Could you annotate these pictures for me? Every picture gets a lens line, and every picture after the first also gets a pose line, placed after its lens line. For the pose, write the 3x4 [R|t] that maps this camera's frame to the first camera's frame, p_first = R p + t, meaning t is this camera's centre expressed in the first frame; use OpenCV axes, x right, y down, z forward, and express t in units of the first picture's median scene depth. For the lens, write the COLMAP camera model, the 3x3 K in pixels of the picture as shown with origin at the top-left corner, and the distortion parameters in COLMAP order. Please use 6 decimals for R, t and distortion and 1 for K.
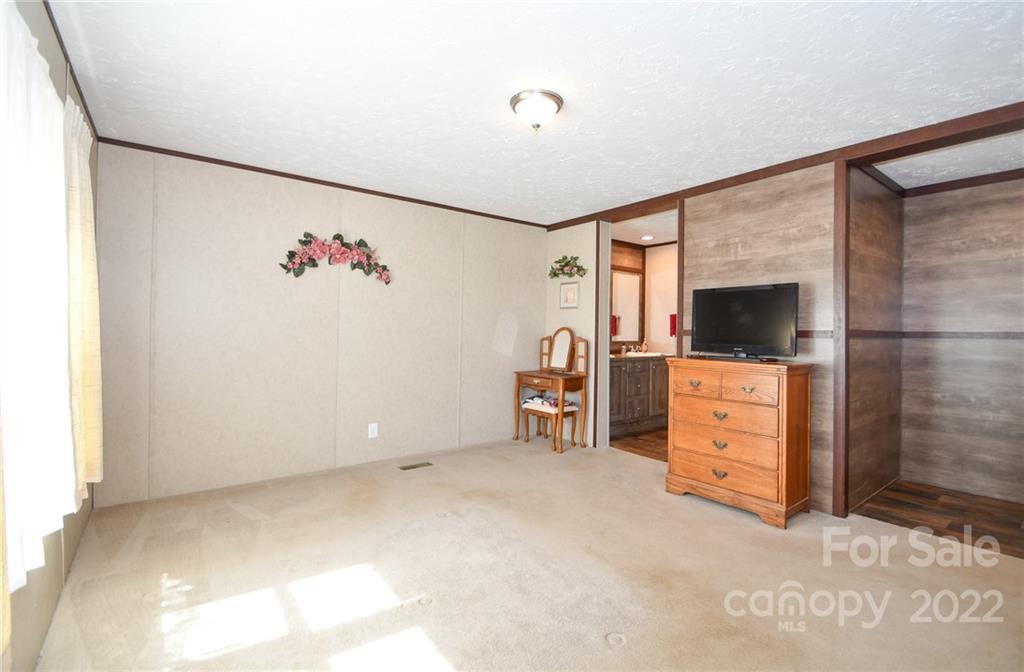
lens RADIAL K [[450.8, 0, 502.4], [0, 450.8, 336.9], [0, 0, 1]] dist [0.001528, -0.003249]
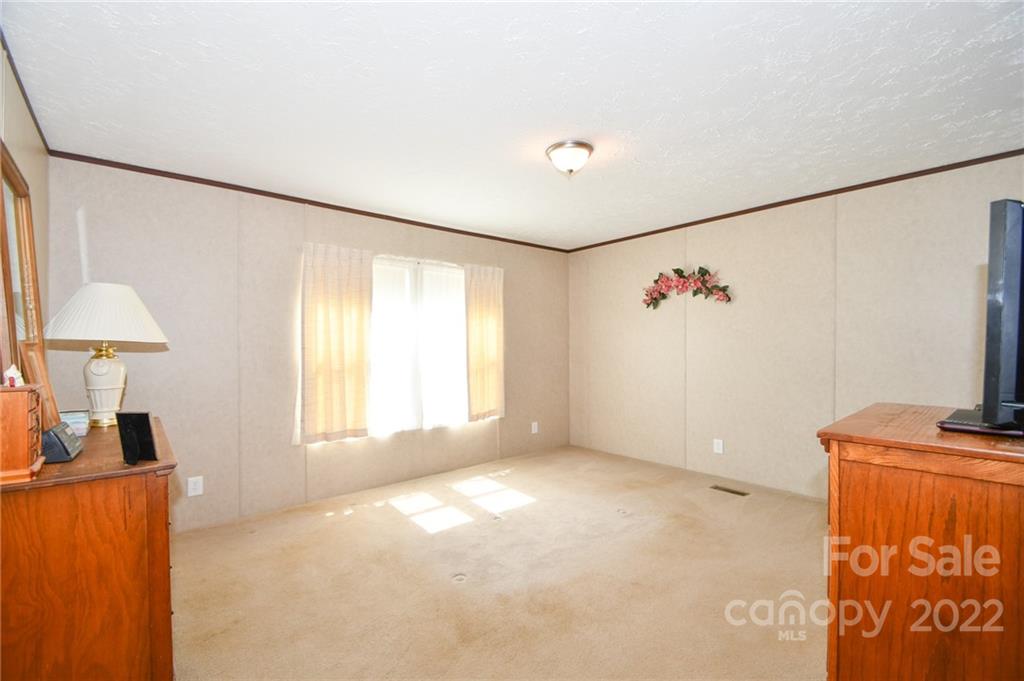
lens RADIAL K [[450.8, 0, 532.4], [0, 450.8, 349.9], [0, 0, 1]] dist [0.001528, -0.003249]
pose [[0.096979, -0.003544, -0.995280, 0.869728], [-0.008883, 0.999951, -0.004426, -0.007609], [0.995247, 0.009270, 0.096943, 0.577285]]
